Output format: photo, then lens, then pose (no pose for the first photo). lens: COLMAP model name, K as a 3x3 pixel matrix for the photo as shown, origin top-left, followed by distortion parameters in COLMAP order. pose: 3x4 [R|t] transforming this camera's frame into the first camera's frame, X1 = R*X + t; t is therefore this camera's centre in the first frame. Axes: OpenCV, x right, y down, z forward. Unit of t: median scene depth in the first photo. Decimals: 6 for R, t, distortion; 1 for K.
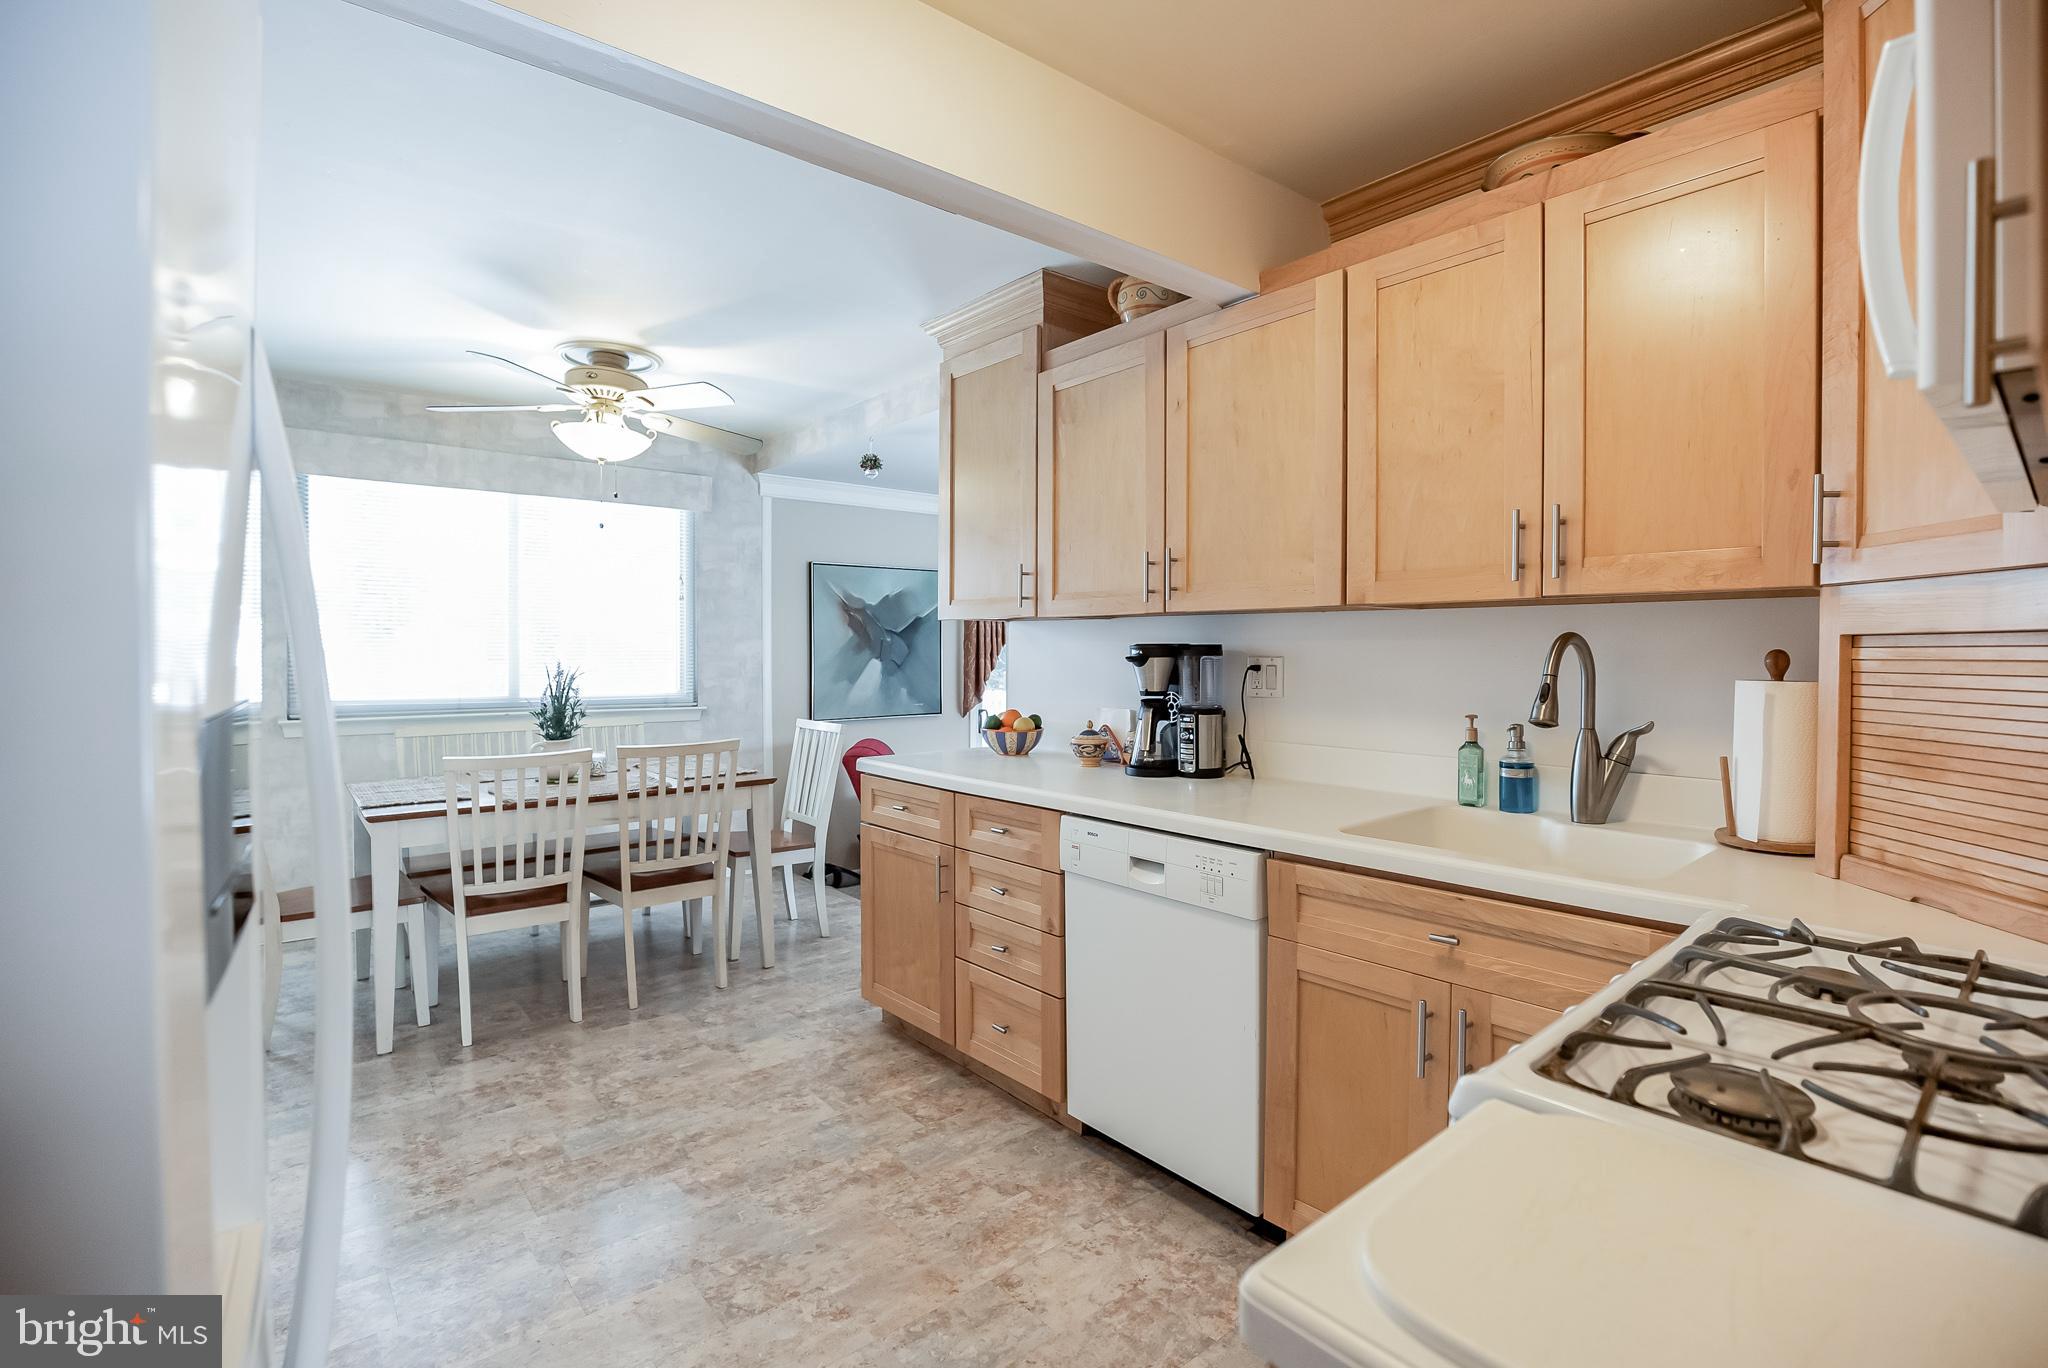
lens RADIAL K [[932.6, 0, 1015.1], [0, 932.6, 680.4], [0, 0, 1]] dist [-0.037590, -0.000058]
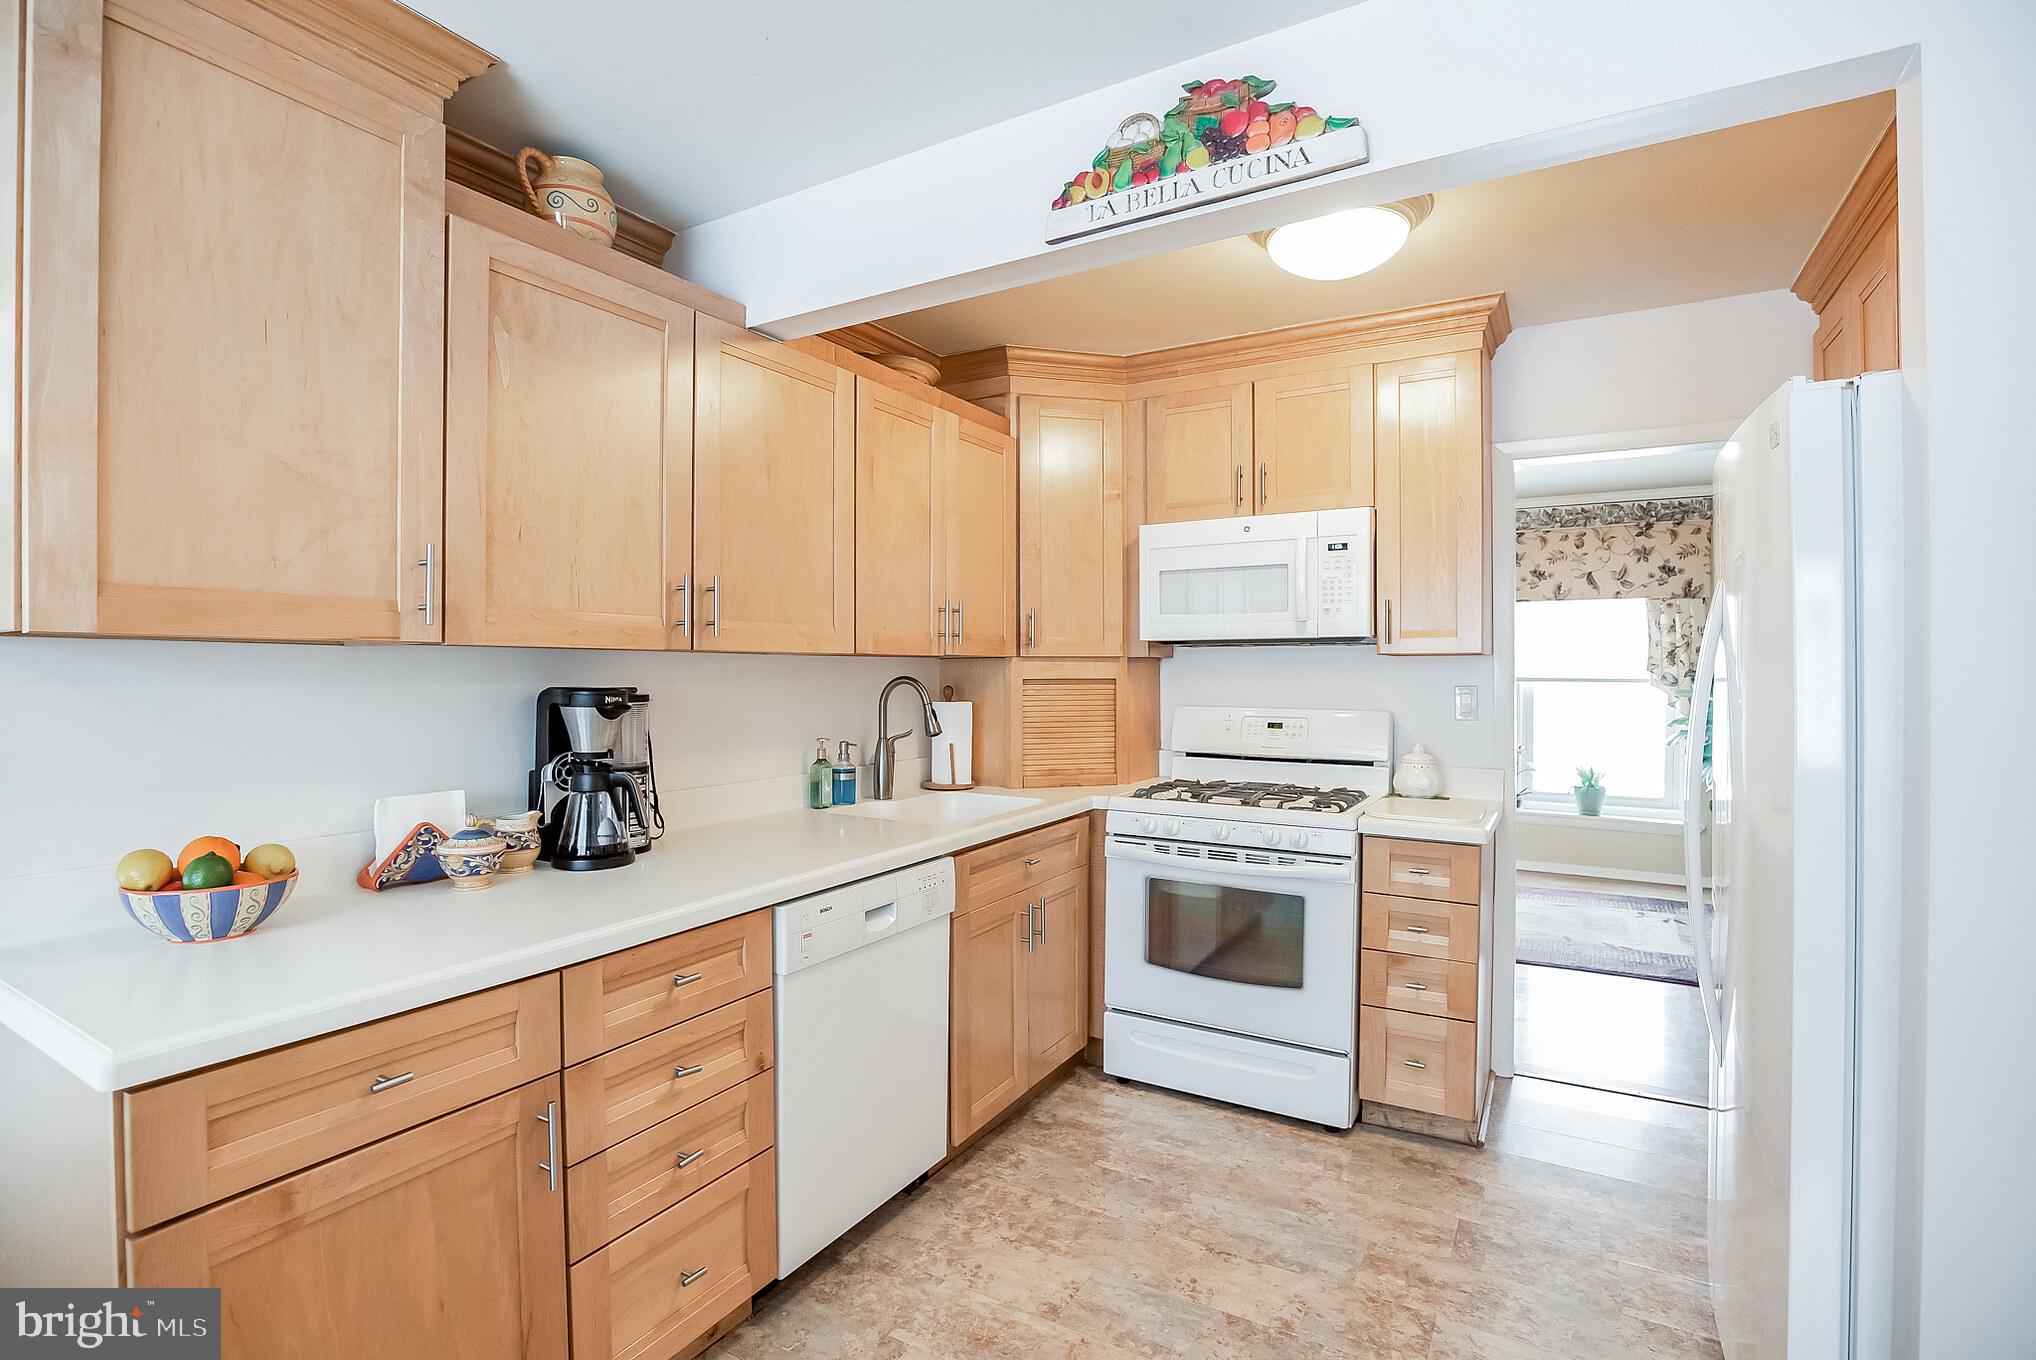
lens RADIAL K [[940.9, 0, 1008.7], [0, 940.9, 677.6], [0, 0, 1]] dist [-0.036411, 0.003062]
pose [[-0.331549, -0.009533, 0.943390, -0.904116], [0.028511, 0.999391, 0.020118, -0.072250], [-0.943007, 0.033567, -0.331075, 1.276436]]
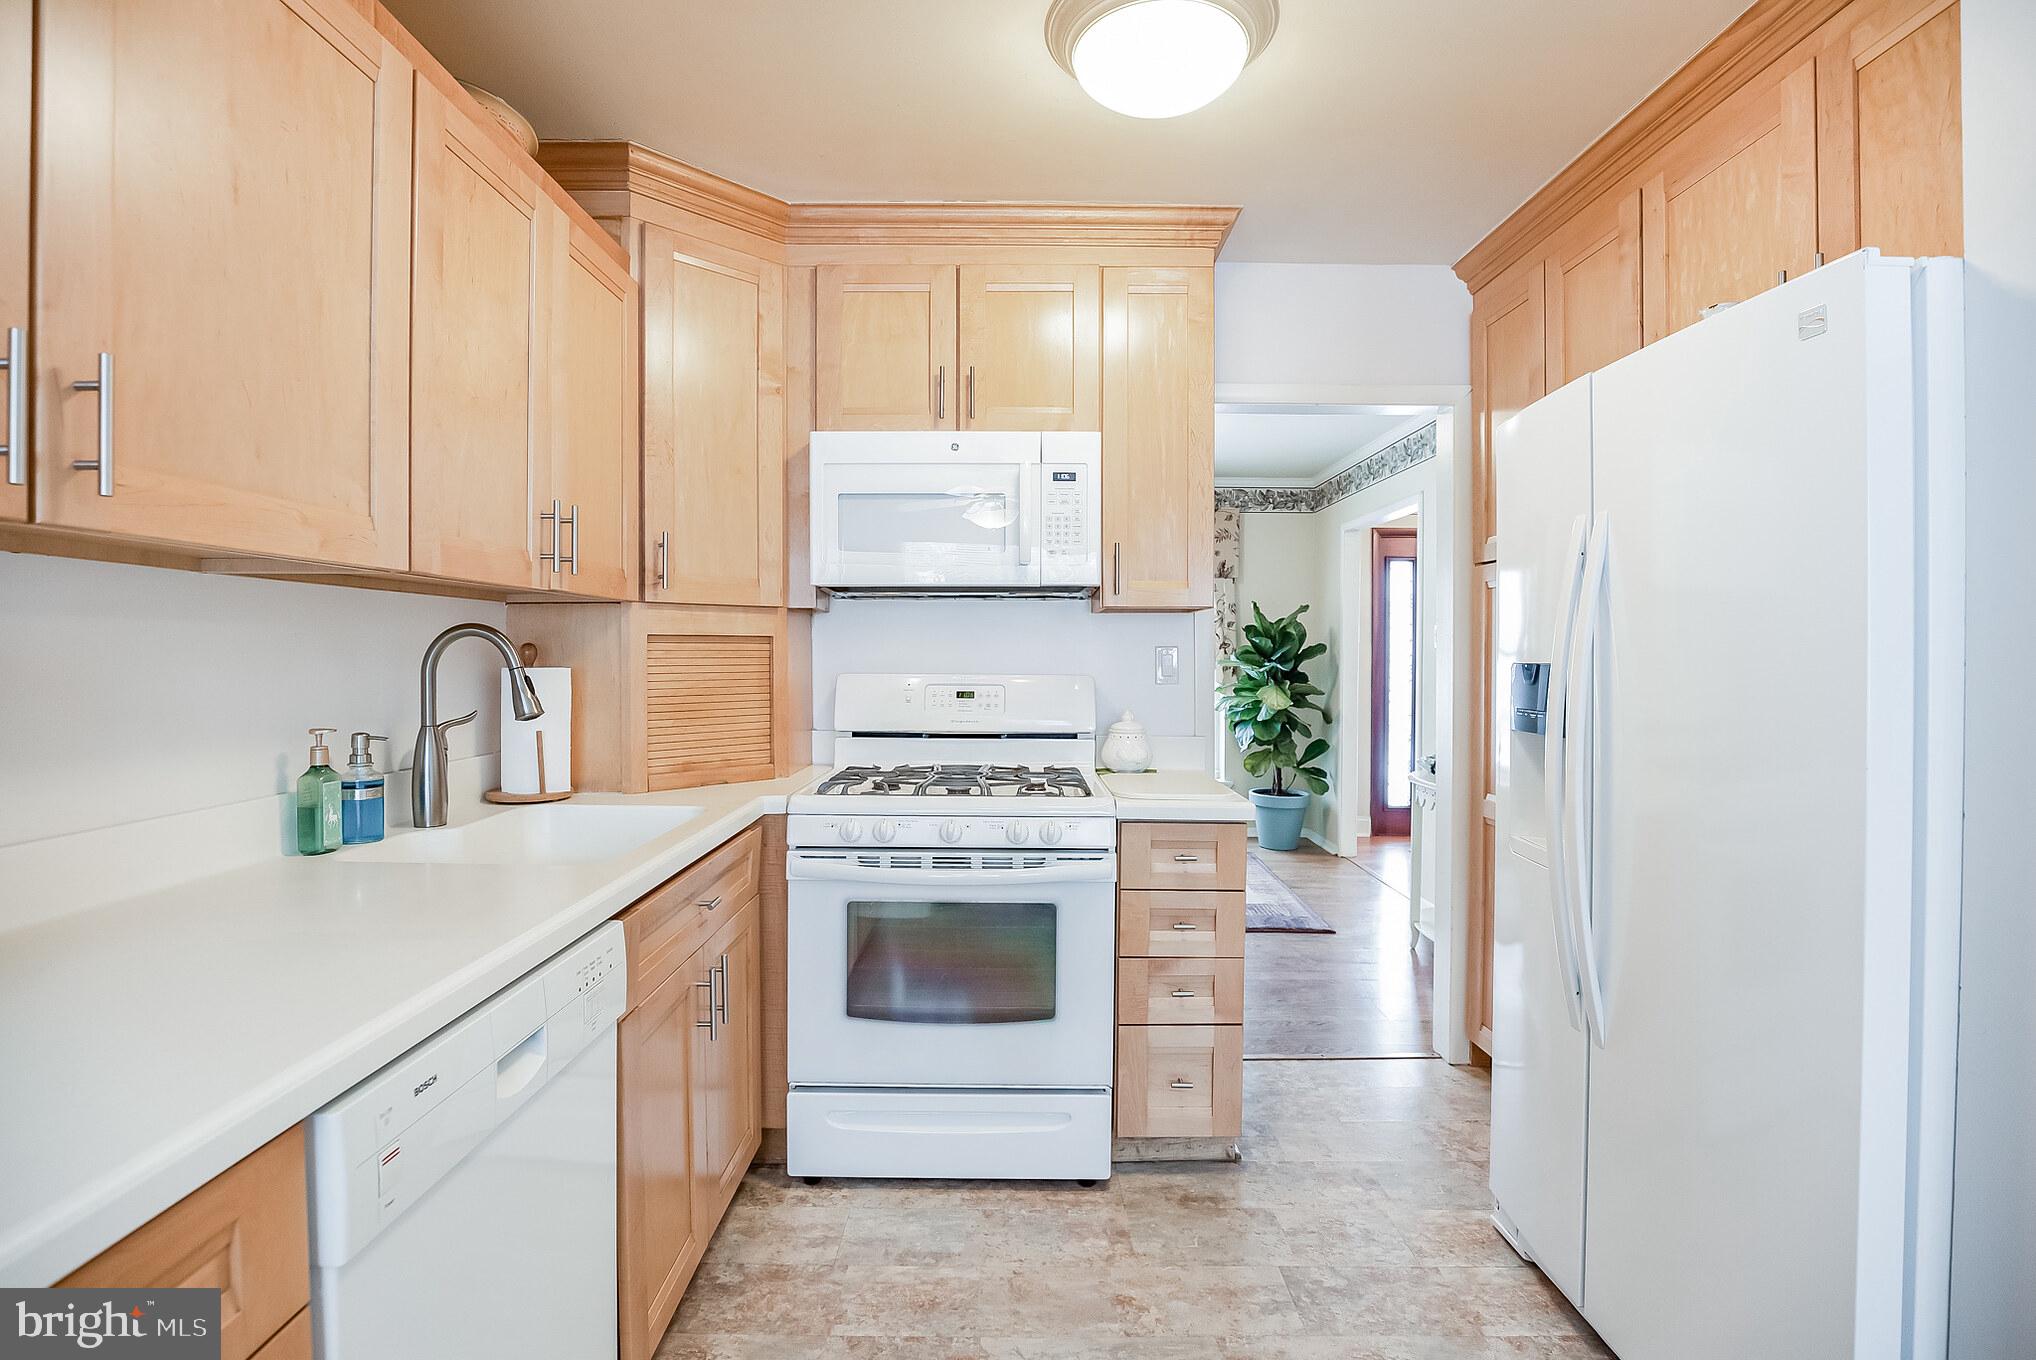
lens RADIAL K [[940.9, 0, 1001.3], [0, 940.9, 669.8], [0, 0, 1]] dist [-0.036411, 0.003062]
pose [[-0.759168, -0.015165, 0.650718, -0.420816], [0.016459, 0.998962, 0.042482, -0.033940], [-0.650687, 0.042961, -0.758130, 1.290688]]
